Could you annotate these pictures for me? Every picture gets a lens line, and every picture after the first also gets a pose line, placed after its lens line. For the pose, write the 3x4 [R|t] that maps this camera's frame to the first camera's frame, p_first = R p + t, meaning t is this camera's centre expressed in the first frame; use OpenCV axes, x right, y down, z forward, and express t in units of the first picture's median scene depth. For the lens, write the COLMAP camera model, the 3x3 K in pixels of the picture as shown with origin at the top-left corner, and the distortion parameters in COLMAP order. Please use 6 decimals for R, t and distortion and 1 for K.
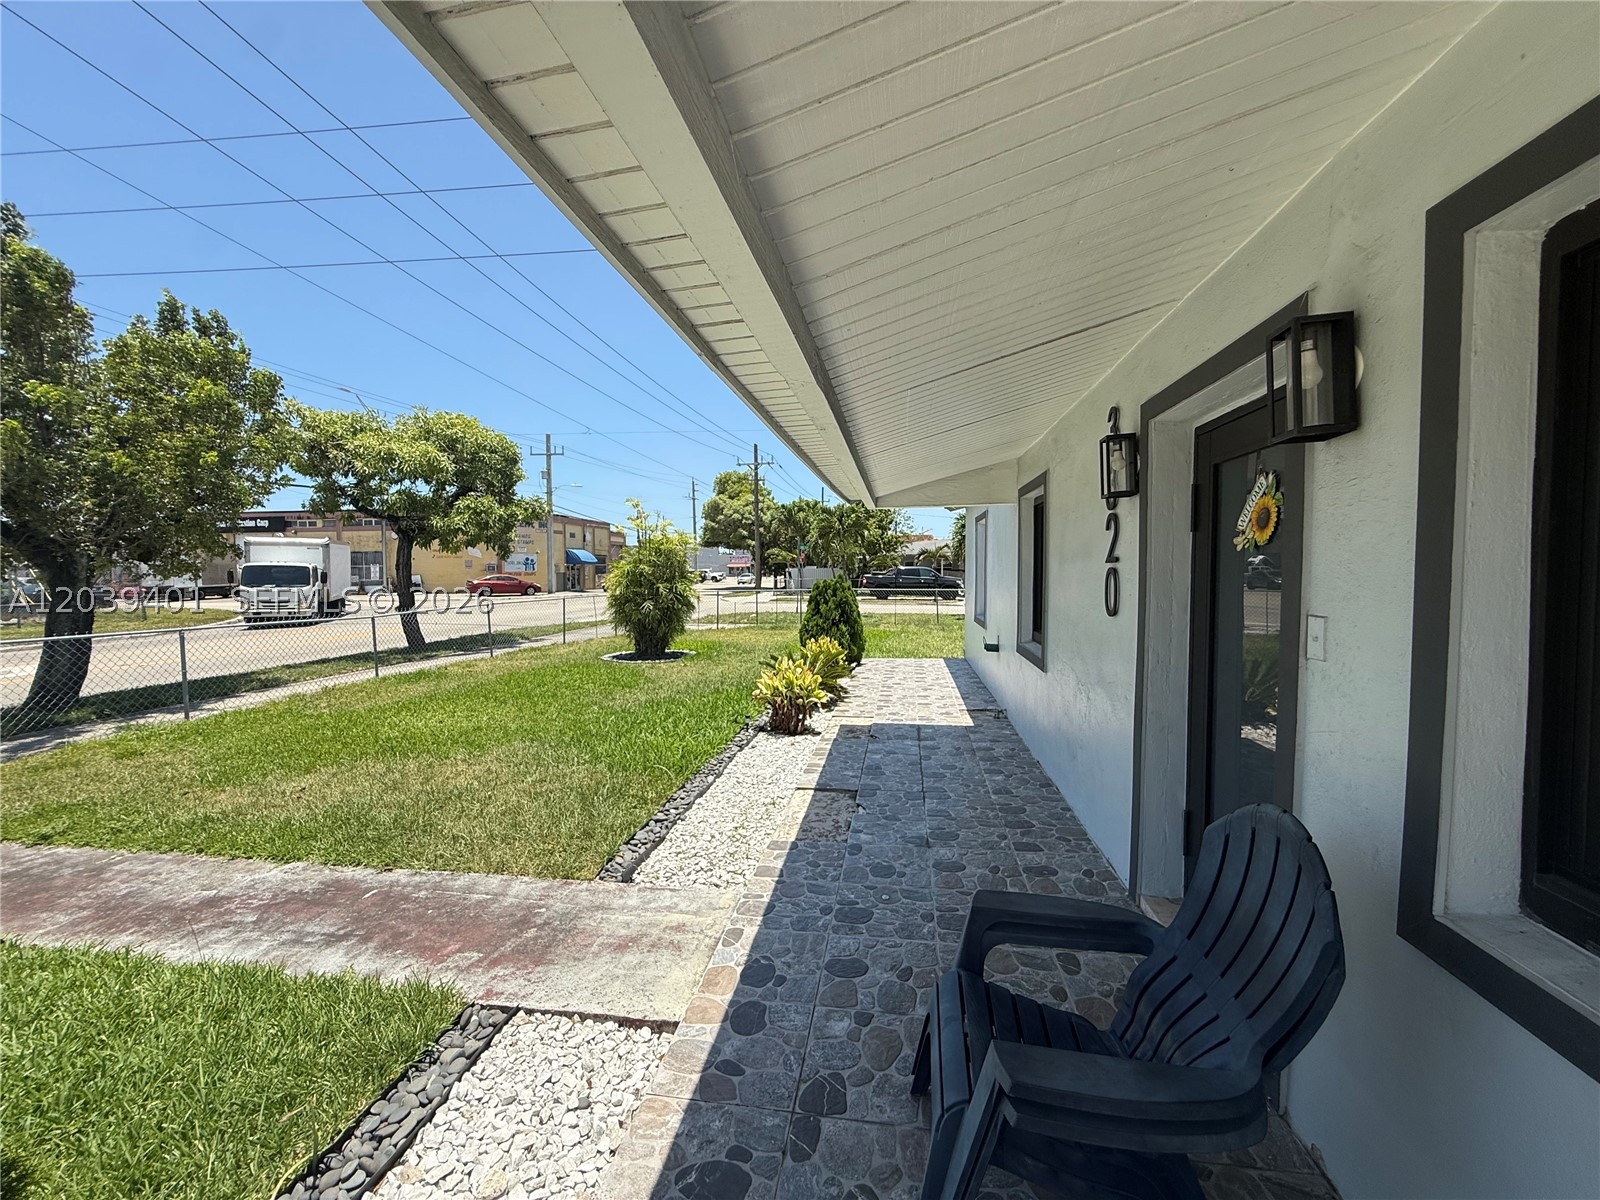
lens RADIAL K [[636.7, 0, 793.7], [0, 636.7, 601.8], [0, 0, 1]] dist [0.000003, -0.000129]
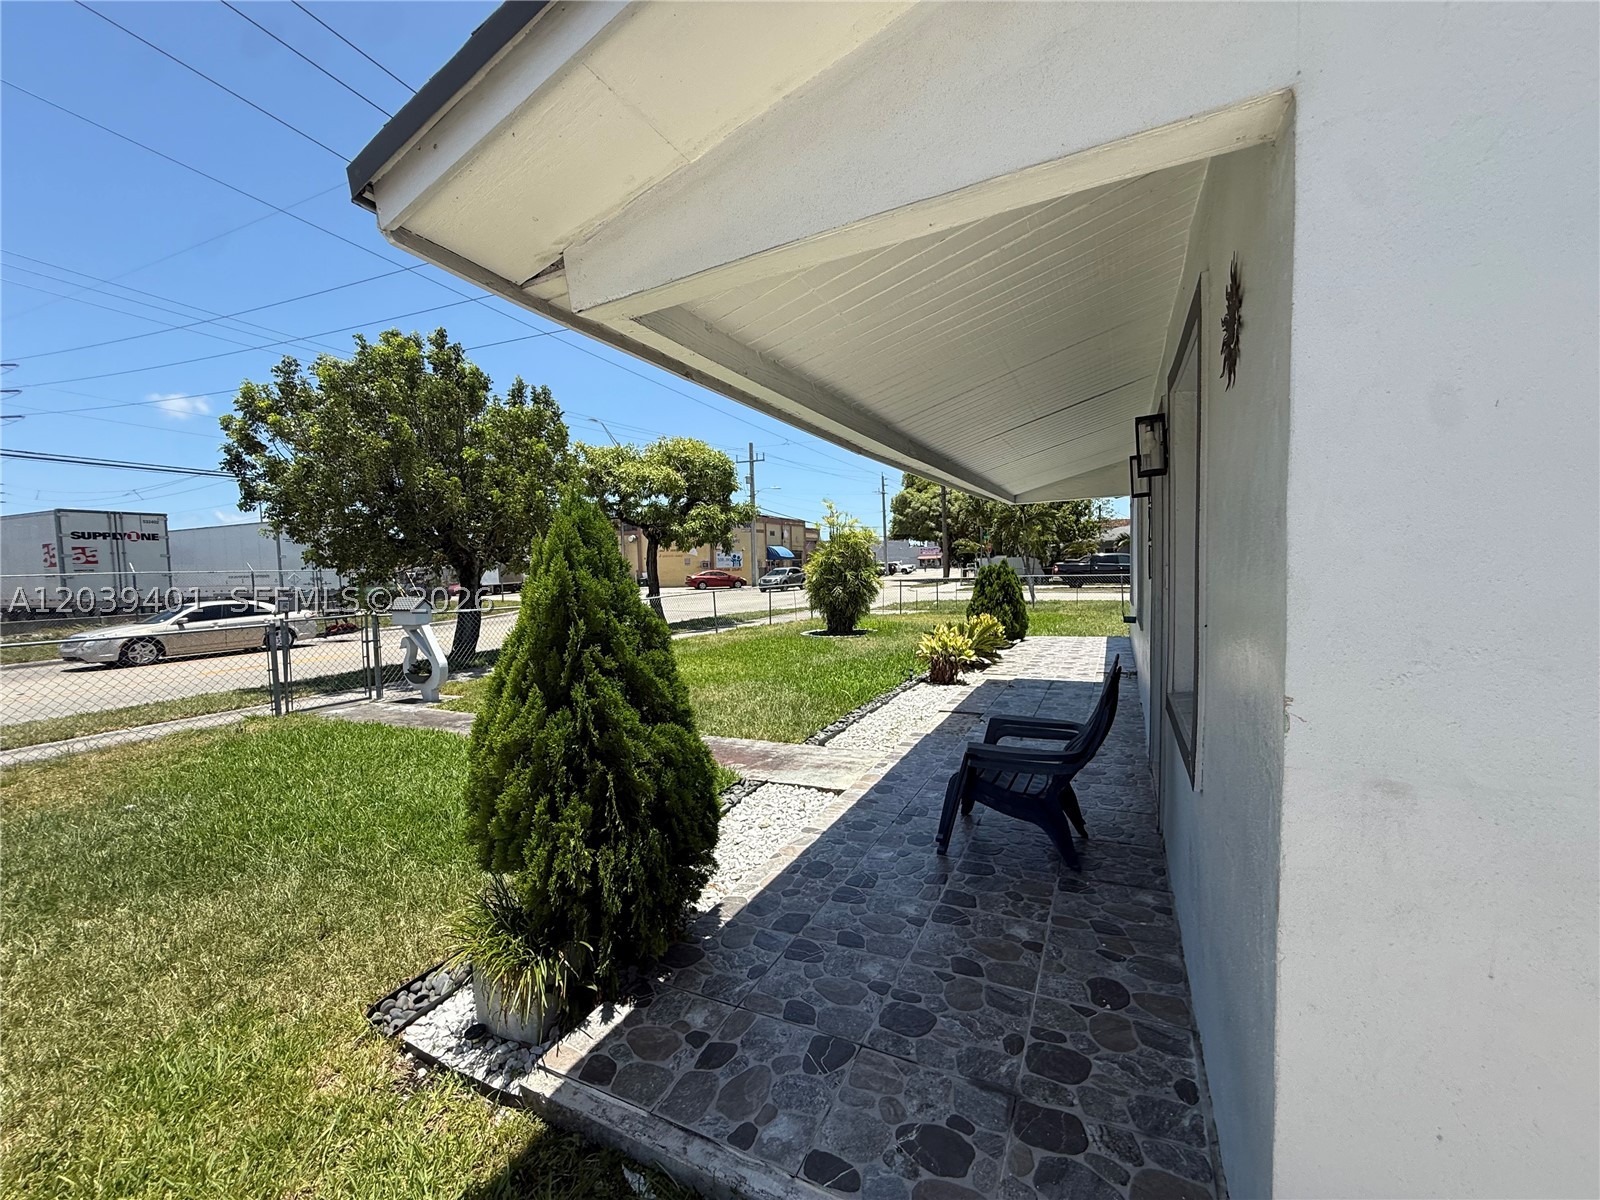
lens RADIAL K [[636.7, 0, 793.7], [0, 636.7, 601.8], [0, 0, 1]] dist [0.000003, -0.000129]
pose [[0.955462, -0.005534, -0.295061, 0.040664], [0.008687, 0.999918, 0.009376, 0.013763], [0.294985, -0.011522, 0.955432, -0.152472]]
